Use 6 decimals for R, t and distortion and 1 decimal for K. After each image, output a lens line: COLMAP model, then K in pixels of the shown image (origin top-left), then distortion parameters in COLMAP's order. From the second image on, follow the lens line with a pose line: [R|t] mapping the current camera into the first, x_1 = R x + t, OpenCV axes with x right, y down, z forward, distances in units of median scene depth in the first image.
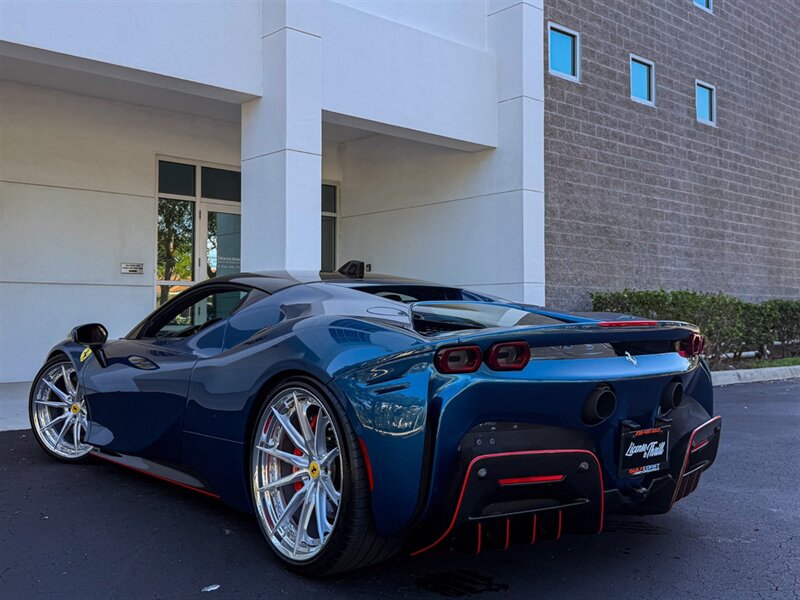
lens RADIAL K [[783.2, 0, 405.6], [0, 783.2, 272.0], [0, 0, 1]] dist [0.153545, -0.321287]
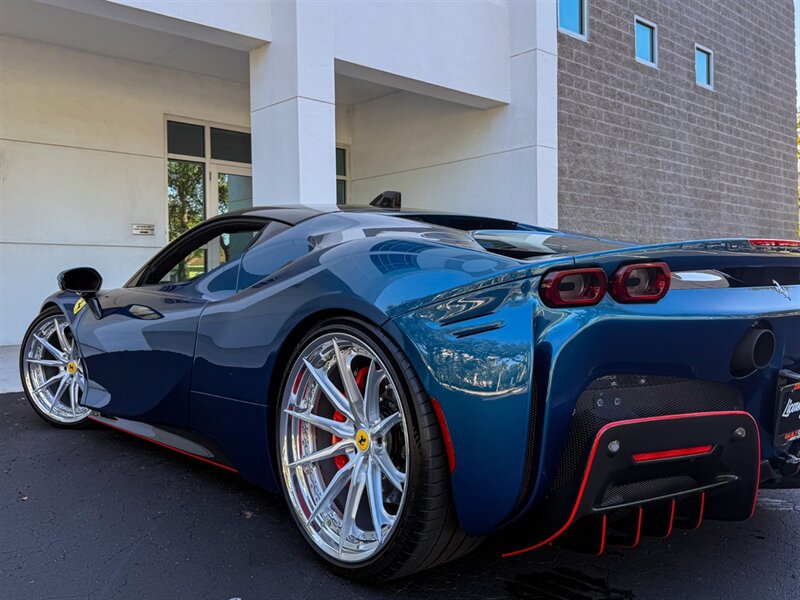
lens RADIAL K [[714.7, 0, 413.7], [0, 714.7, 282.6], [0, 0, 1]] dist [0.130925, -0.253650]
pose [[0.999830, -0.011012, 0.014800, -0.044869], [0.010212, 0.998536, 0.053115, 0.037999], [-0.015363, -0.052955, 0.998479, 0.191609]]
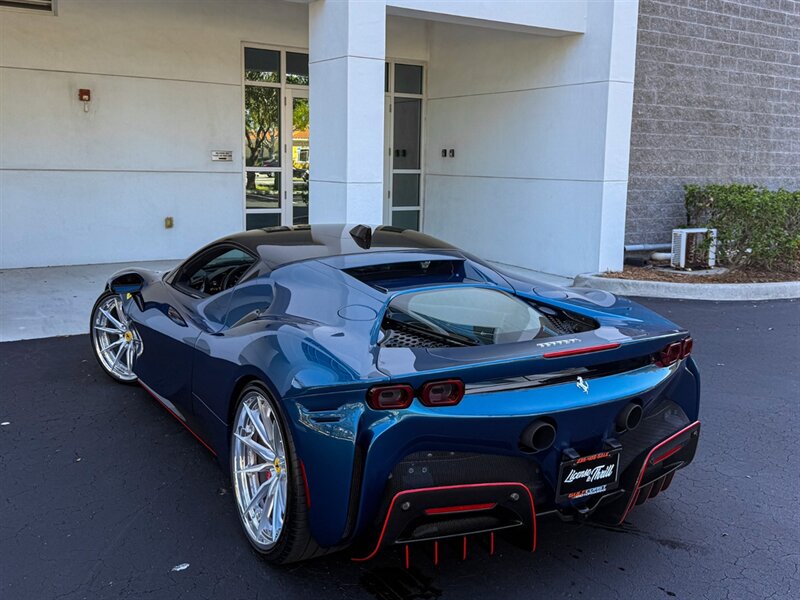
lens RADIAL K [[781.4, 0, 396.9], [0, 781.4, 249.9], [0, 0, 1]] dist [0.161775, -0.352894]
pose [[0.986350, 0.038136, -0.160185, 0.124861], [-0.010569, 0.985467, 0.169536, -0.136347], [0.164322, -0.165528, 0.972419, 0.010492]]
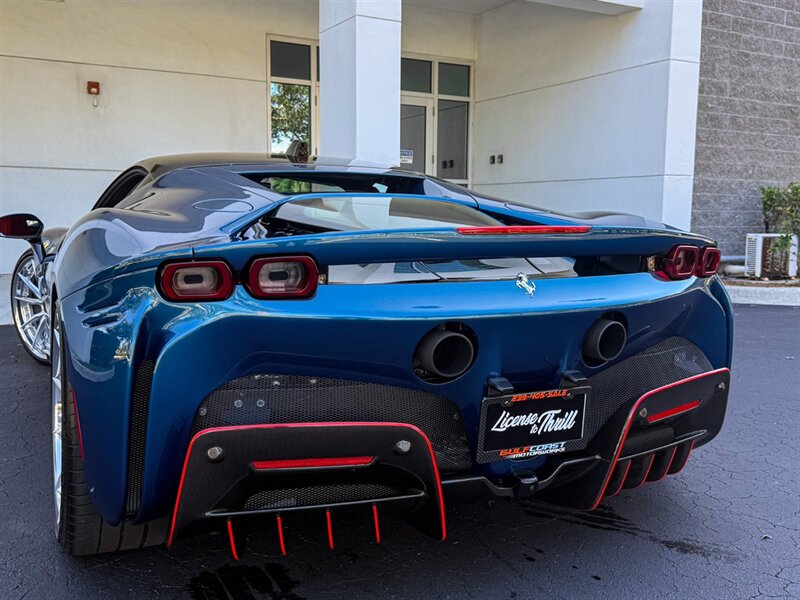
lens RADIAL K [[785.8, 0, 422.1], [0, 785.8, 291.7], [0, 0, 1]] dist [0.153370, -0.333313]
pose [[0.972241, 0.038806, -0.230743, 0.212131], [-0.002247, 0.987654, 0.156634, 0.009395], [0.233973, -0.151767, 0.960325, 0.219044]]
